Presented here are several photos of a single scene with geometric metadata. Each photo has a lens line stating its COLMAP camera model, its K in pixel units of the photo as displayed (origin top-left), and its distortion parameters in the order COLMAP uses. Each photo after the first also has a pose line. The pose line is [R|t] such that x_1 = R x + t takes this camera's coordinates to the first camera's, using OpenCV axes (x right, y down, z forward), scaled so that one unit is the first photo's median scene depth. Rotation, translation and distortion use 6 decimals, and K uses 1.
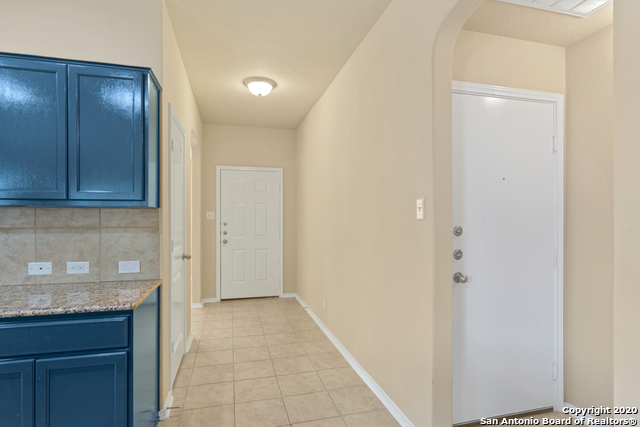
lens RADIAL K [[341.5, 0, 325.0], [0, 341.5, 221.1], [0, 0, 1]] dist [-0.000372, -0.000243]
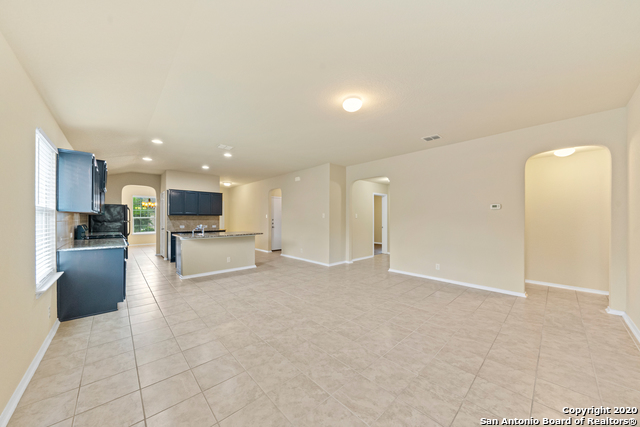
lens RADIAL K [[221.1, 0, 326.7], [0, 221.1, 216.8], [0, 0, 1]] dist [-0.005895, -0.000025]
pose [[0.876836, 0.006597, 0.480744, -0.636075], [-0.000364, 0.999915, -0.013059, 0.024844], [-0.480789, 0.011276, 0.876764, -2.770741]]
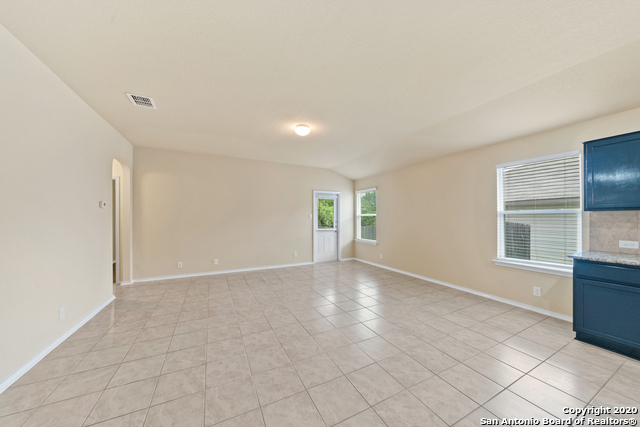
lens RADIAL K [[221.1, 0, 323.2], [0, 221.1, 217.1], [0, 0, 1]] dist [-0.005895, -0.000025]
pose [[-0.978847, 0.001462, -0.204586, 0.221330], [0.000939, 0.999996, 0.002656, 0.005560], [0.204589, 0.002408, -0.978845, -0.300374]]
